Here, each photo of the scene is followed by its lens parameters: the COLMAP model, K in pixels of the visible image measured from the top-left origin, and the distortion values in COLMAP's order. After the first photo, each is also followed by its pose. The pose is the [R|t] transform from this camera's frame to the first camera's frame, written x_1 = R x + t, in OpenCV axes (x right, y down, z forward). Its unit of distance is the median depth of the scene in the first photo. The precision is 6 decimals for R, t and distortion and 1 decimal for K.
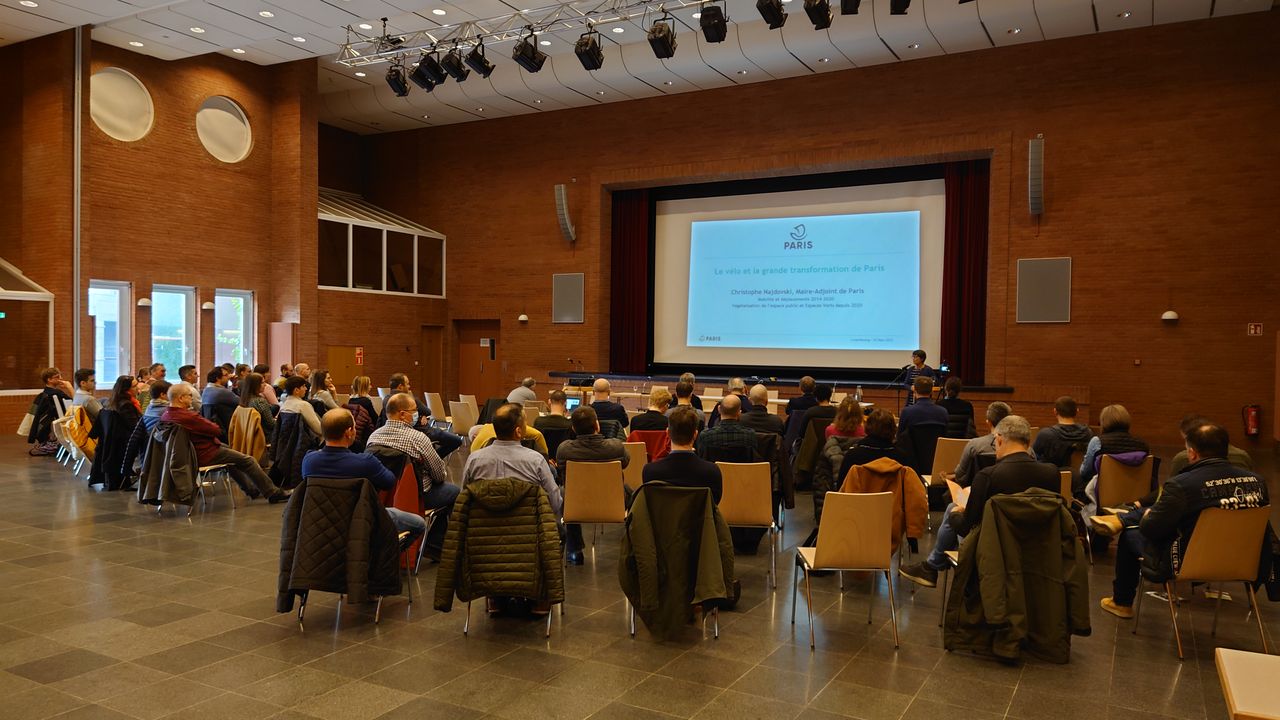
lens RADIAL K [[913.3, 0, 641.0], [0, 913.3, 362.1], [0, 0, 1]] dist [0.075700, -0.072629]
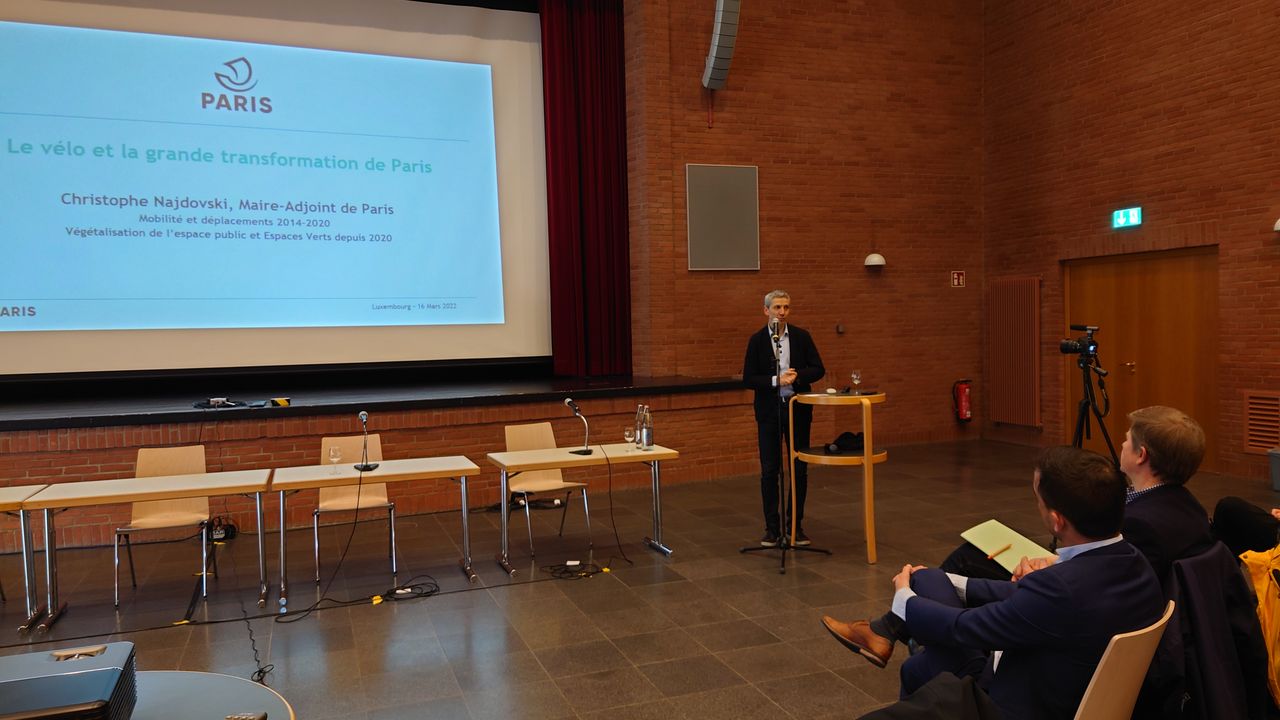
lens RADIAL K [[913.3, 0, 641.3], [0, 913.3, 354.6], [0, 0, 1]] dist [0.075700, -0.072629]
pose [[0.650857, -0.054356, 0.757252, -0.056186], [0.045092, 0.998441, 0.032912, -0.008215], [-0.757860, 0.012725, 0.652293, 0.559284]]
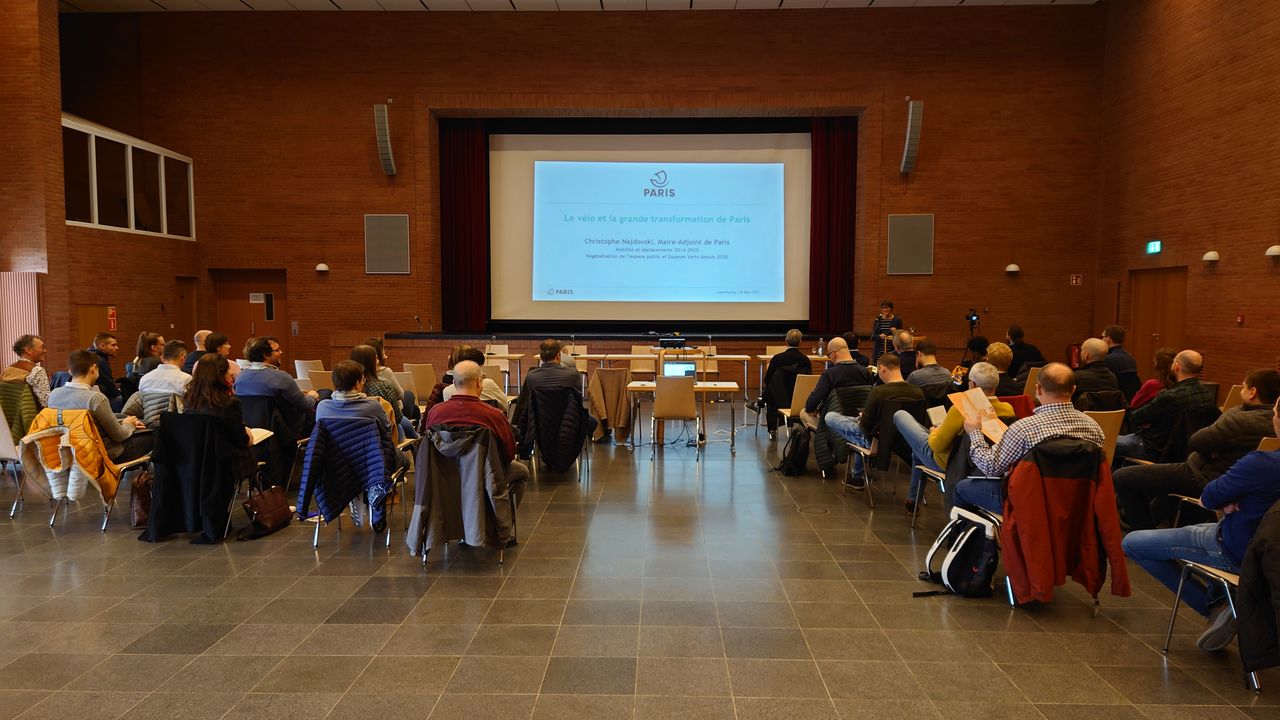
lens RADIAL K [[913.3, 0, 634.2], [0, 913.3, 368.4], [0, 0, 1]] dist [0.075700, -0.072629]
pose [[0.887194, -0.045902, 0.459108, -0.304396], [0.018768, 0.997806, 0.063494, -0.006404], [-0.461015, -0.047715, 0.886109, 0.163462]]
